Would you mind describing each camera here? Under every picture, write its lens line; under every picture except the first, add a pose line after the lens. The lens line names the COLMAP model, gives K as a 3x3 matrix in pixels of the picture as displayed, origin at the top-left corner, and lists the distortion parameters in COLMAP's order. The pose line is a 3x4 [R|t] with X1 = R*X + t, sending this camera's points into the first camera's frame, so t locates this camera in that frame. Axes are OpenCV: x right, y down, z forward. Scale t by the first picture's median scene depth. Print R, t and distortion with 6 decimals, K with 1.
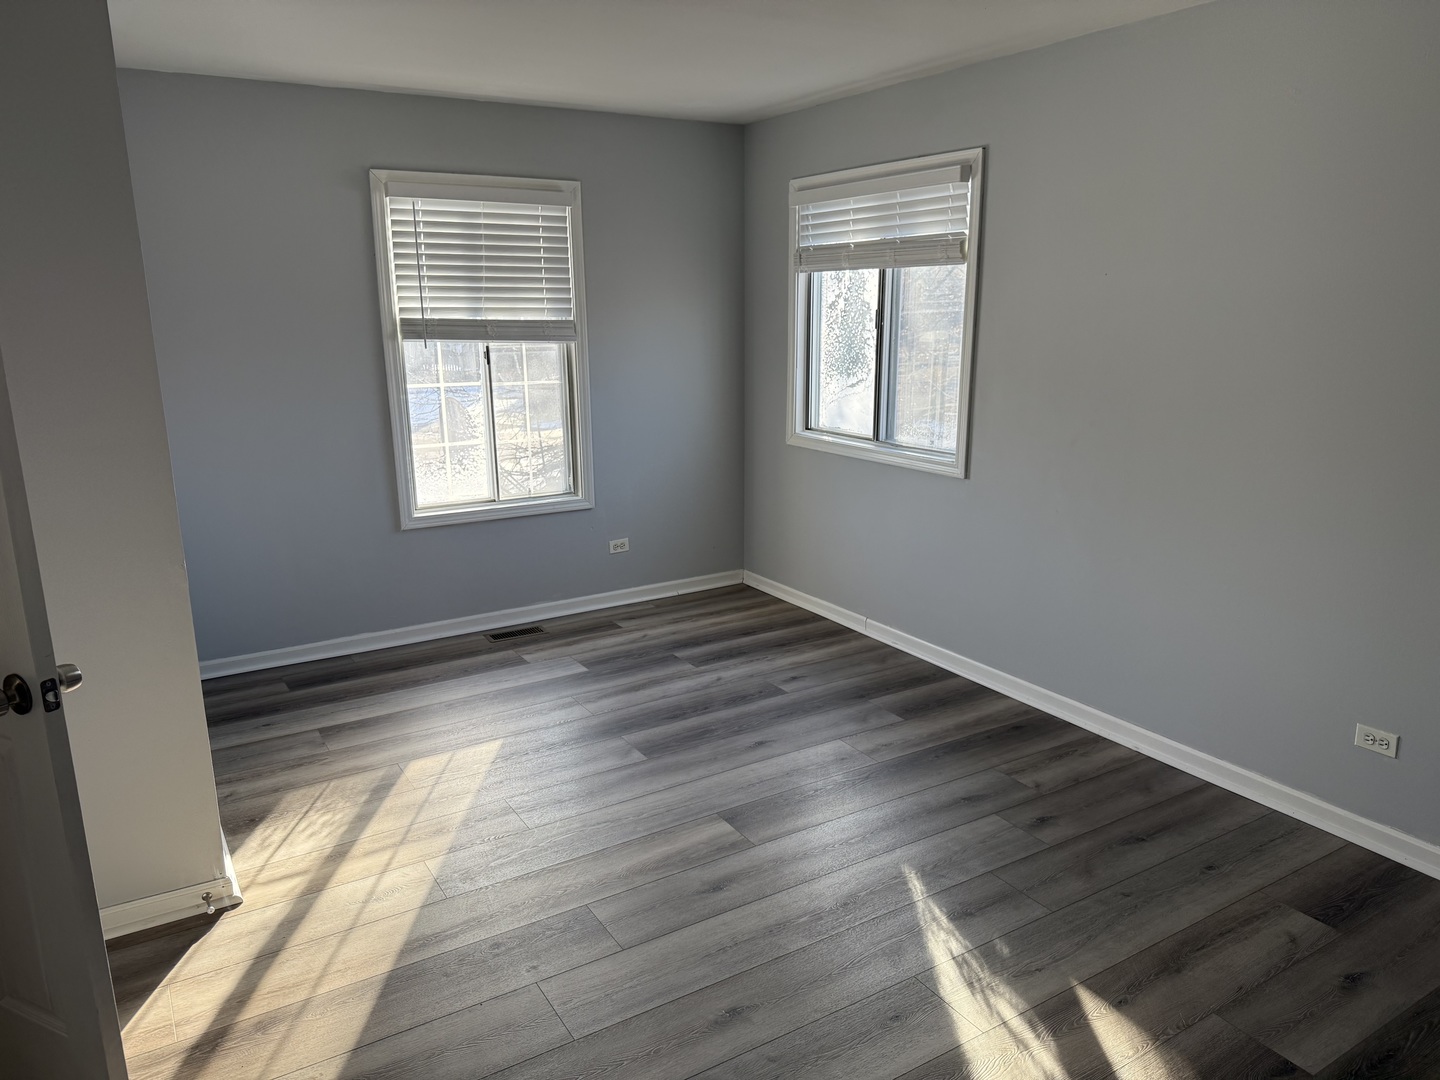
lens RADIAL K [[1009.9, 0, 716.1], [0, 1009.9, 537.6], [0, 0, 1]] dist [-0.001045, -0.010196]
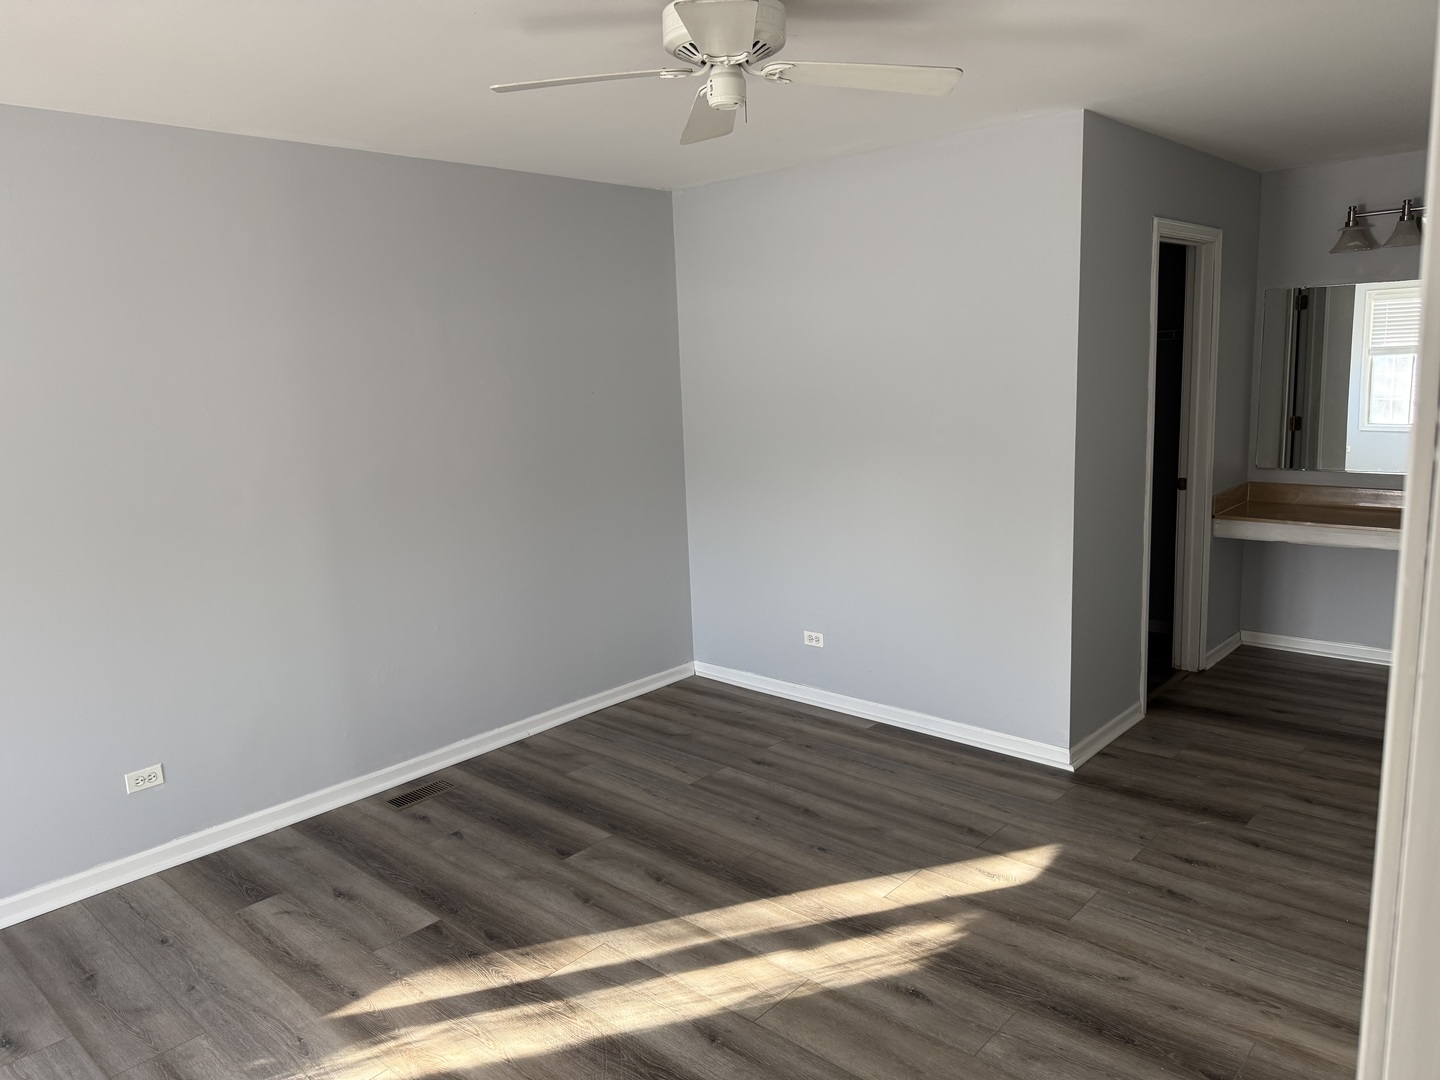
lens RADIAL K [[1009.9, 0, 720.7], [0, 1009.9, 539.8], [0, 0, 1]] dist [-0.001045, -0.010196]
pose [[-0.286974, -0.141729, 0.947396, -0.658547], [0.258921, 0.940707, 0.219158, -0.155340], [-0.922283, 0.308193, -0.233262, 0.640000]]
